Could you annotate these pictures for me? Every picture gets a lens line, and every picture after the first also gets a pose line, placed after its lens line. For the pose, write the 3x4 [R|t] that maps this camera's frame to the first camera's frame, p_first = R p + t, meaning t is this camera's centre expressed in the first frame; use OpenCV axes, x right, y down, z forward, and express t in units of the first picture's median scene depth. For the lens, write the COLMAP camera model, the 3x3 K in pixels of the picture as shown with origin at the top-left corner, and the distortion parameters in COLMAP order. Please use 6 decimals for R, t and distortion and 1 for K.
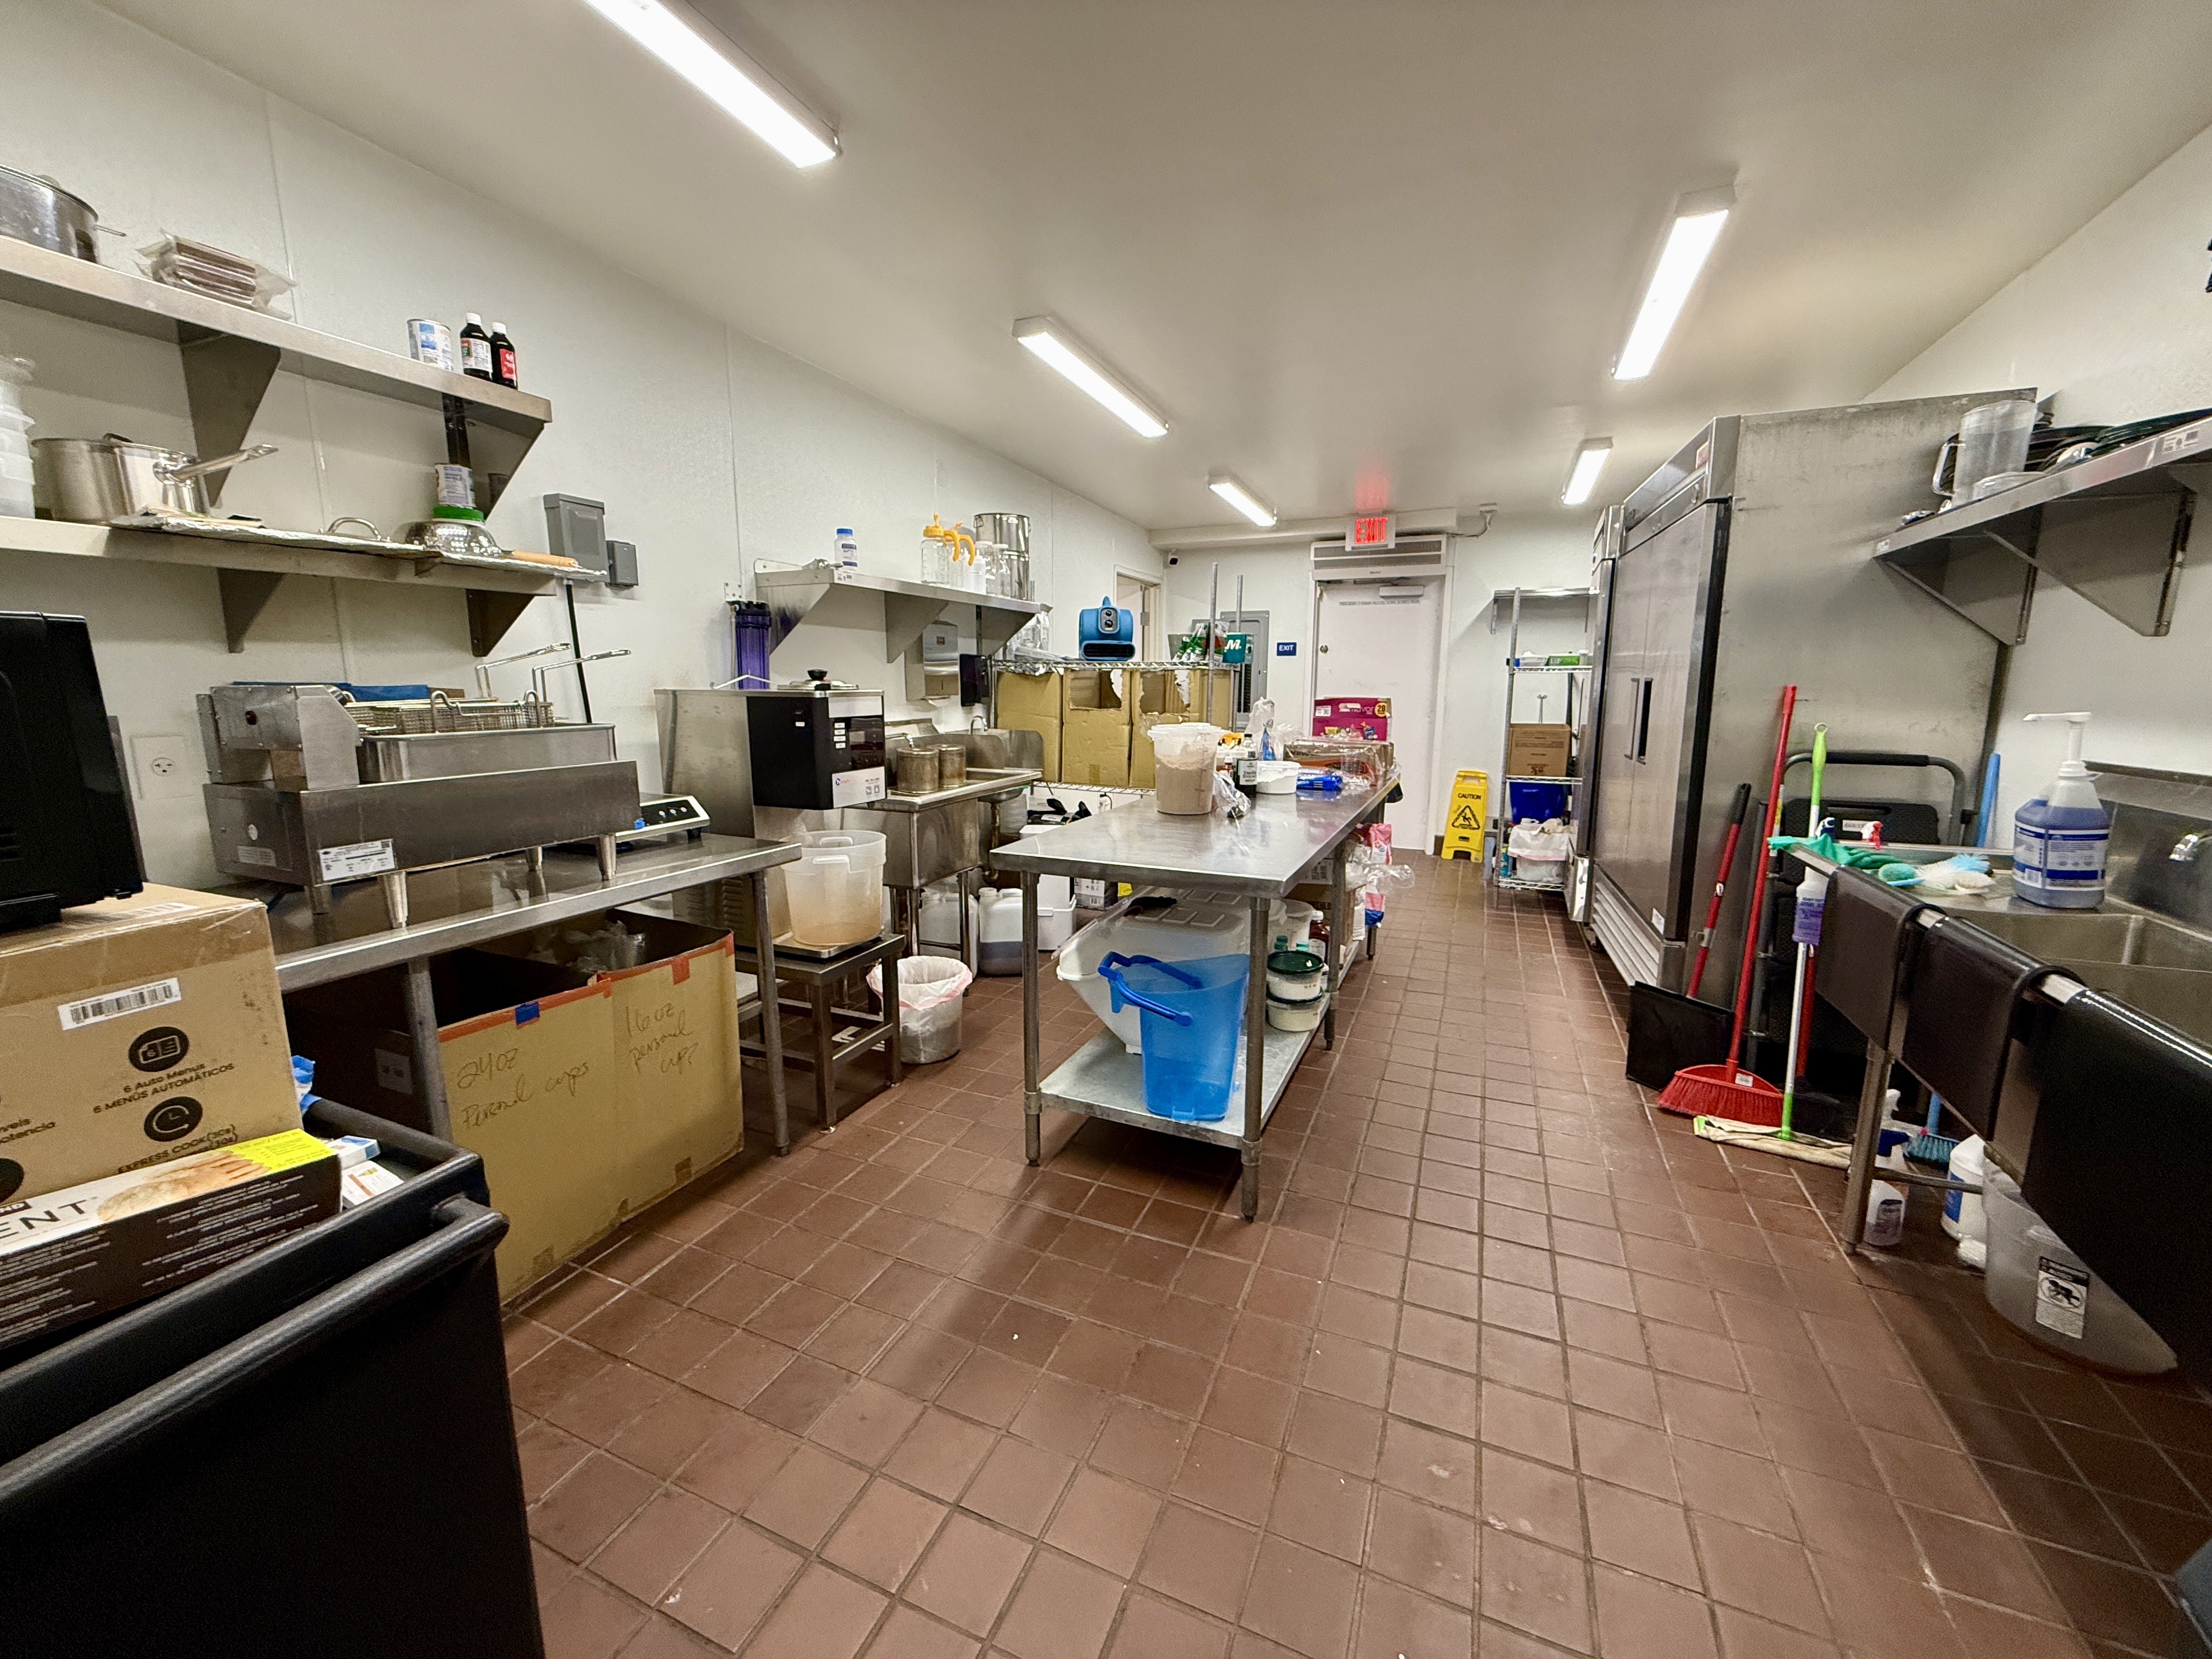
lens RADIAL K [[881.5, 0, 1105.5], [0, 881.5, 822.8], [0, 0, 1]] dist [0.008336, -0.000127]
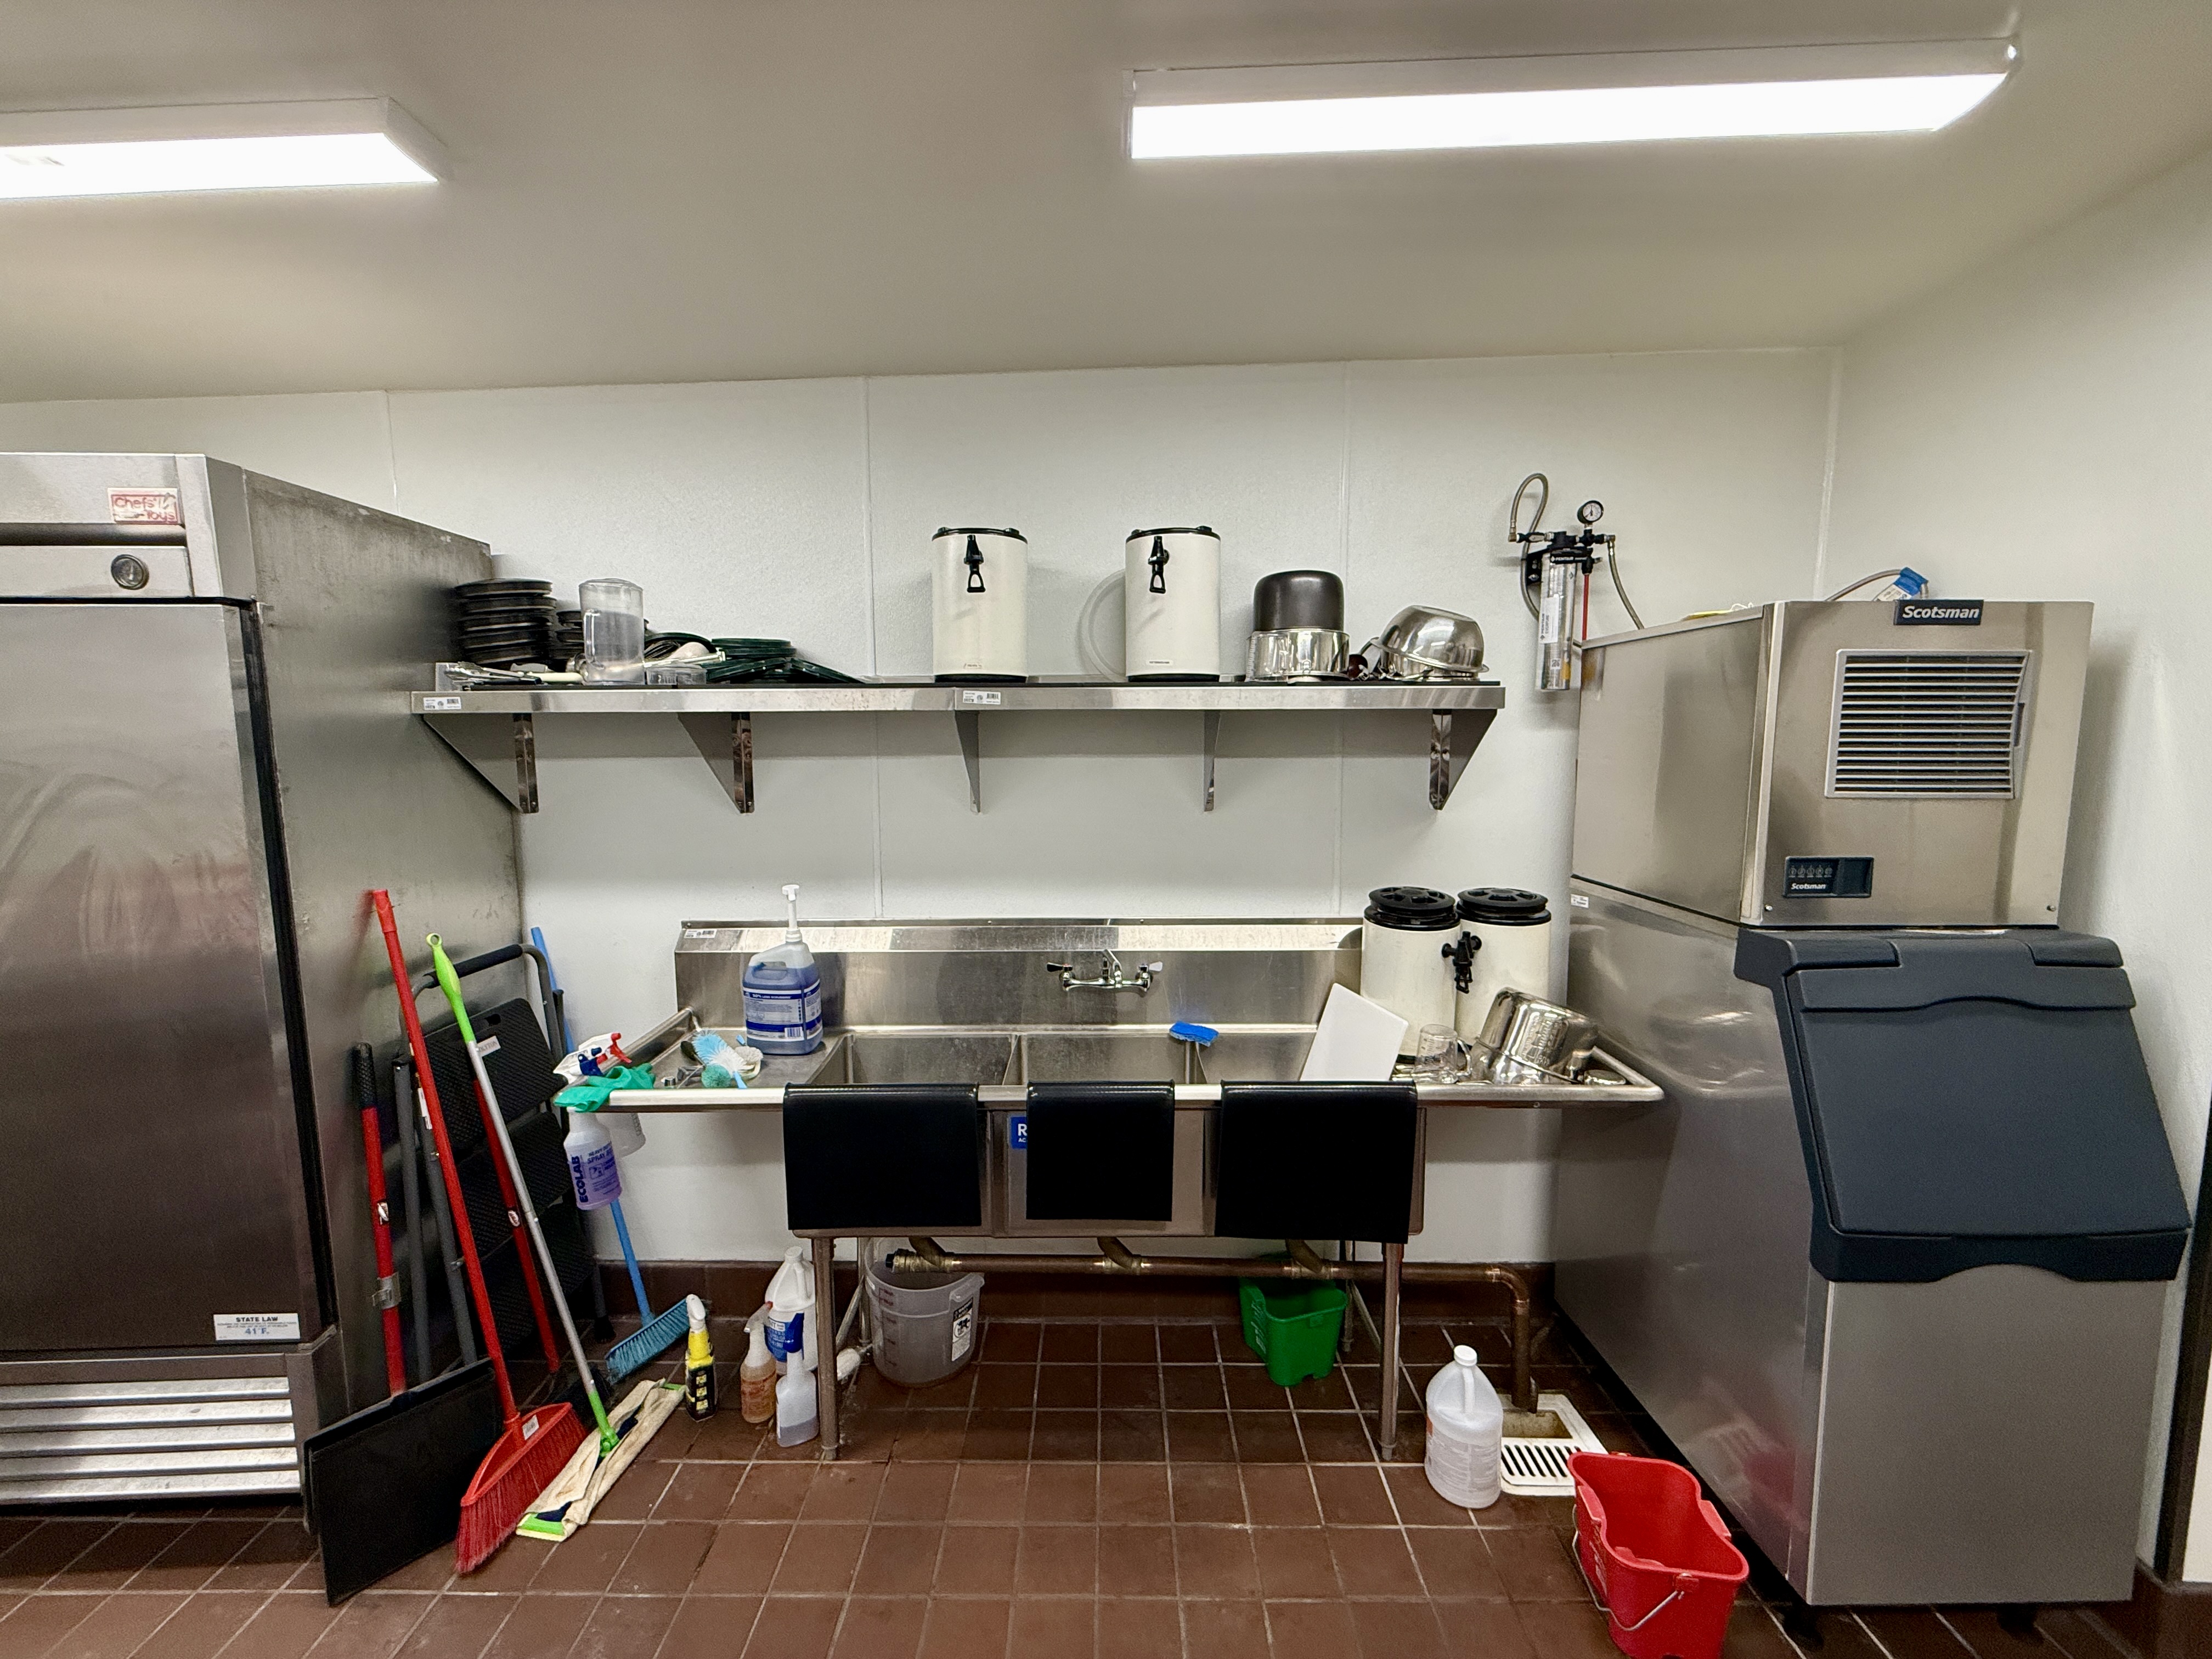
lens RADIAL K [[881.5, 0, 1105.5], [0, 881.5, 822.8], [0, 0, 1]] dist [0.008336, -0.000127]
pose [[-0.385952, -0.098018, 0.917297, -0.039103], [0.147753, 0.974935, 0.166344, -0.123023], [-0.910610, 0.199734, -0.361796, 0.376481]]
